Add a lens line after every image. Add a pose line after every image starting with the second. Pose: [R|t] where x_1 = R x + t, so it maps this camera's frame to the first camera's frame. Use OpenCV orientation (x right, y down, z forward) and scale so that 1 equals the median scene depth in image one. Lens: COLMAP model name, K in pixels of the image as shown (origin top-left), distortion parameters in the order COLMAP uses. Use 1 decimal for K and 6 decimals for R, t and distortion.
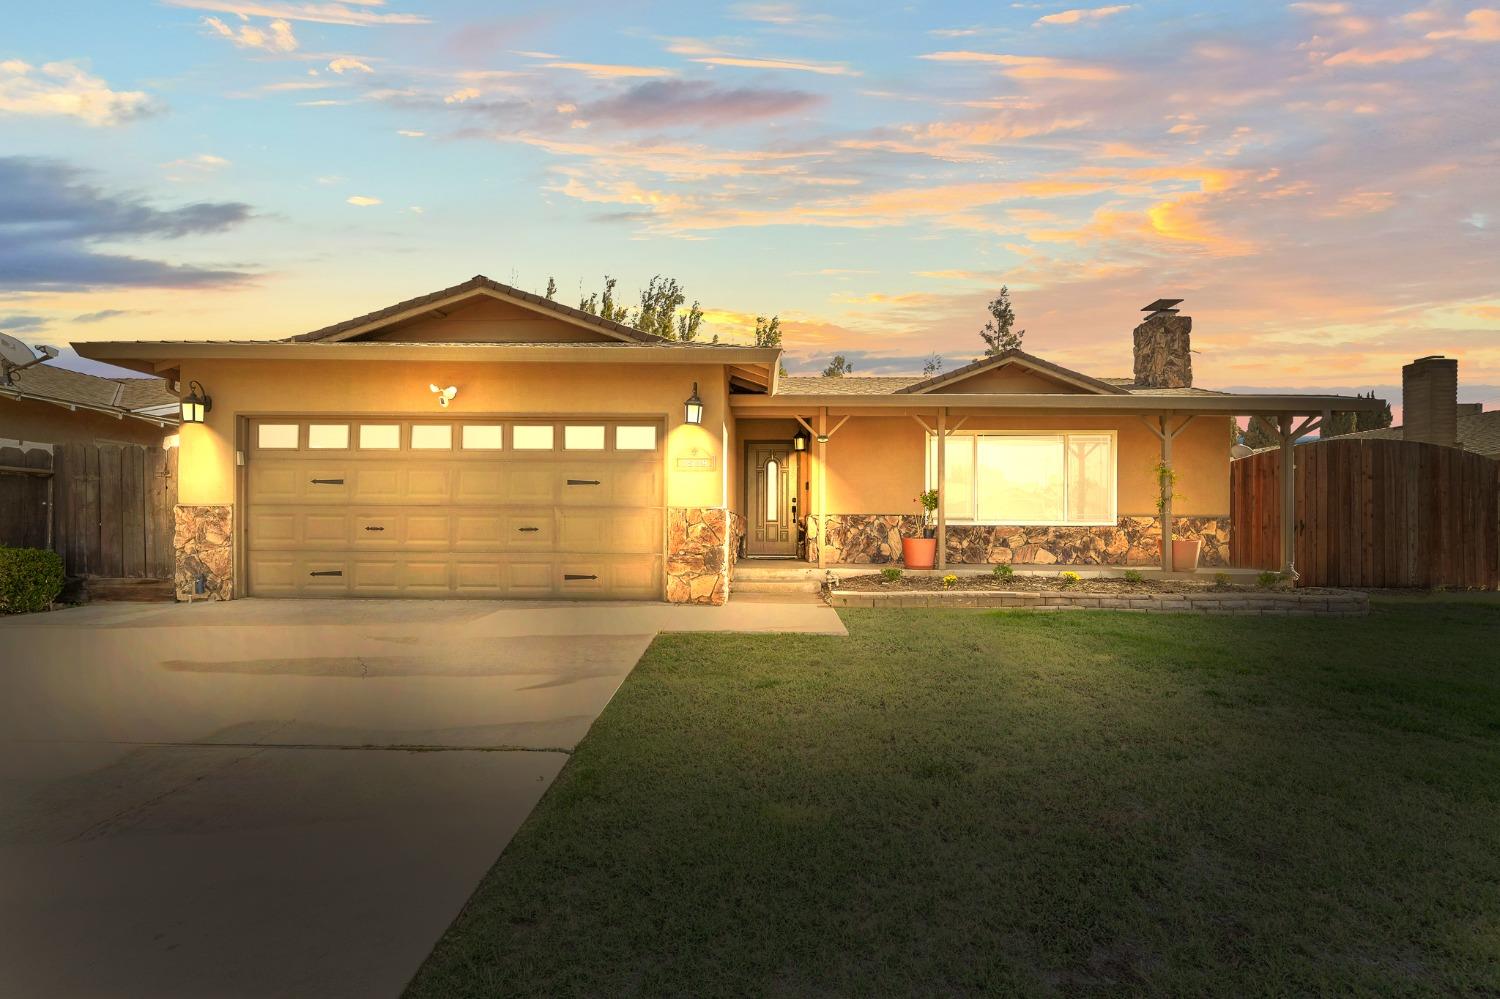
lens RADIAL K [[607.4, 0, 767.1], [0, 607.4, 532.9], [0, 0, 1]] dist [0.002019, -0.000659]
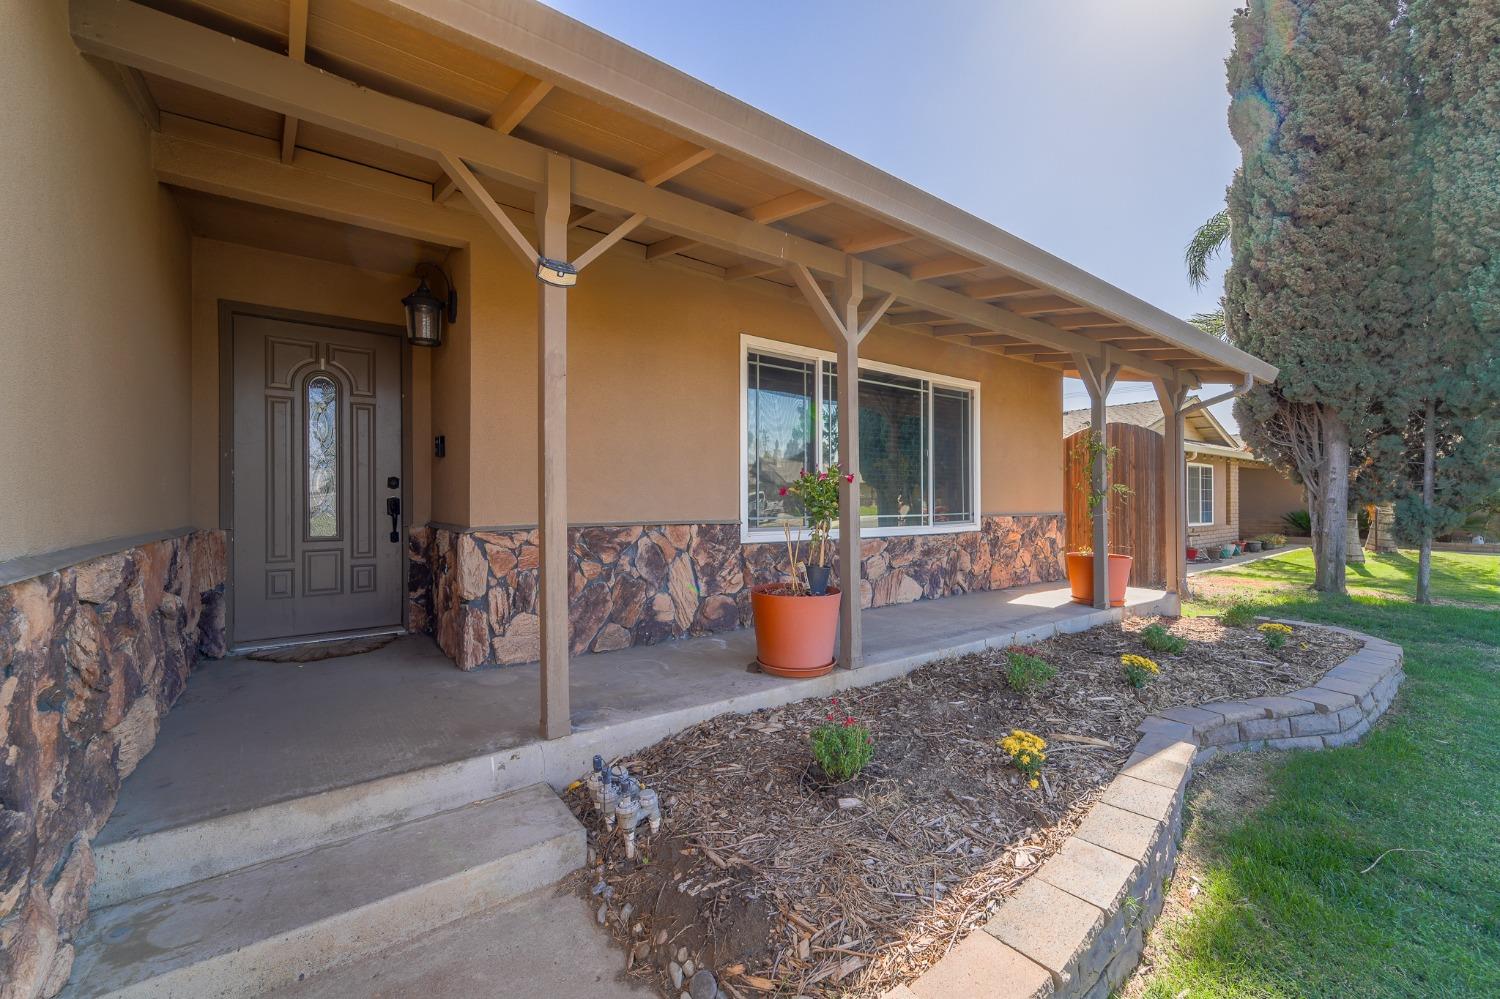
lens RADIAL K [[607.4, 0, 752.8], [0, 607.4, 504.4], [0, 0, 1]] dist [0.002019, -0.000659]
pose [[0.796403, -0.008319, 0.604709, -0.005911], [0.014197, 0.999887, -0.004942, -0.040120], [-0.604600, 0.012521, 0.796431, 0.634289]]
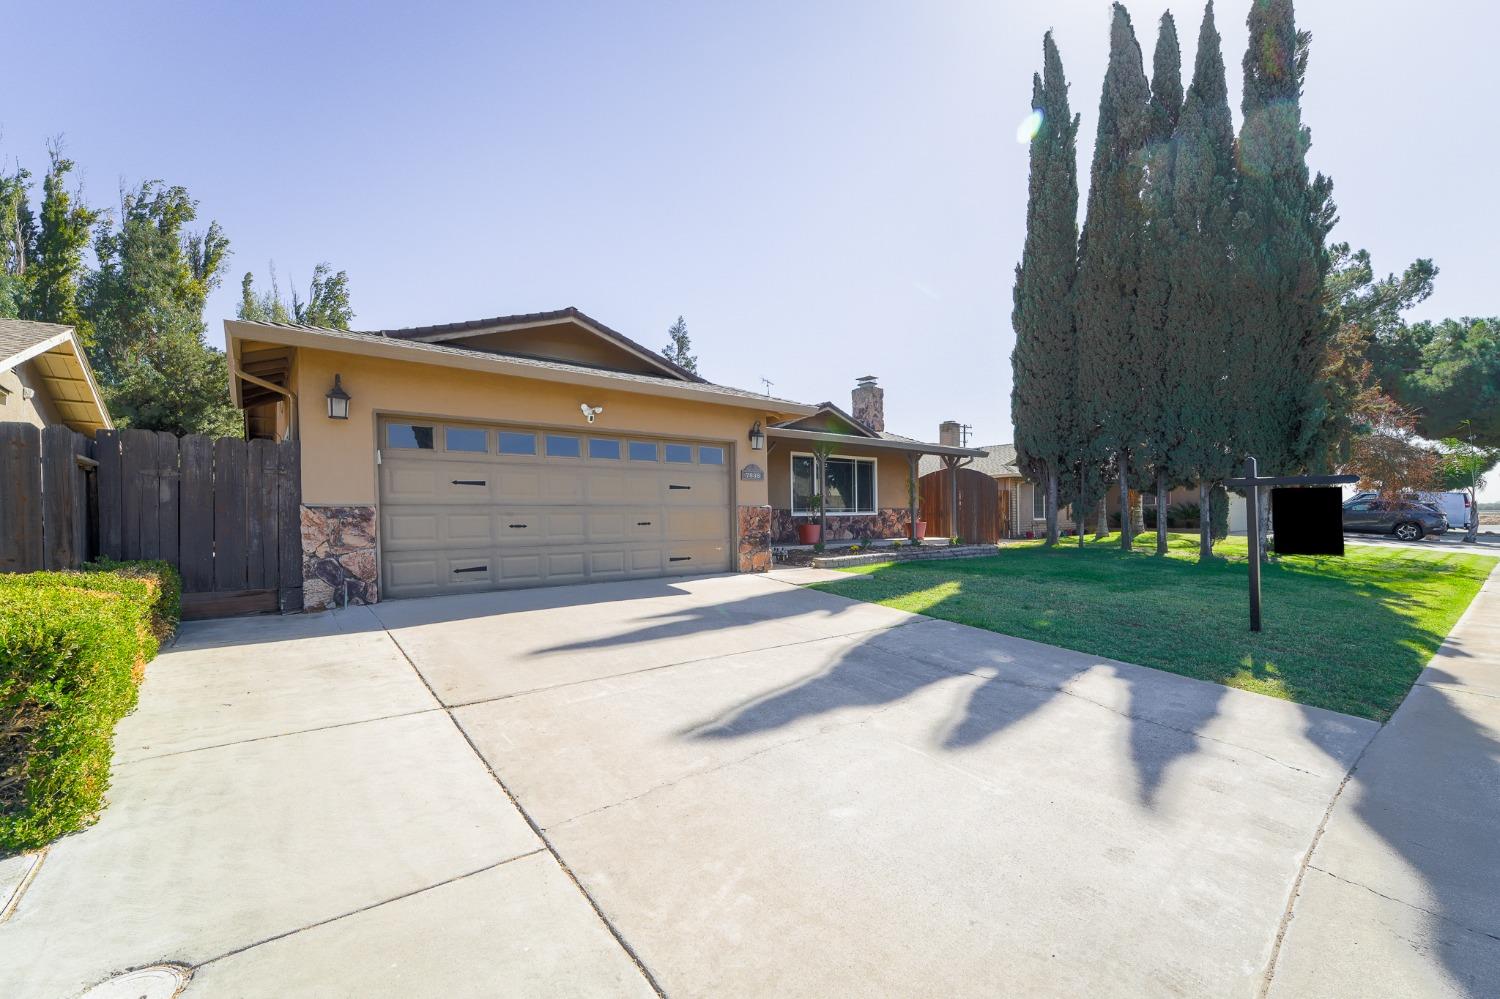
lens RADIAL K [[607.4, 0, 775.2], [0, 607.4, 535.5], [0, 0, 1]] dist [0.002019, -0.000659]
pose [[0.771694, -0.035147, 0.635023, -0.706920], [0.024672, 0.999375, 0.025331, -0.004431], [-0.635516, -0.003880, 0.772078, -0.111594]]
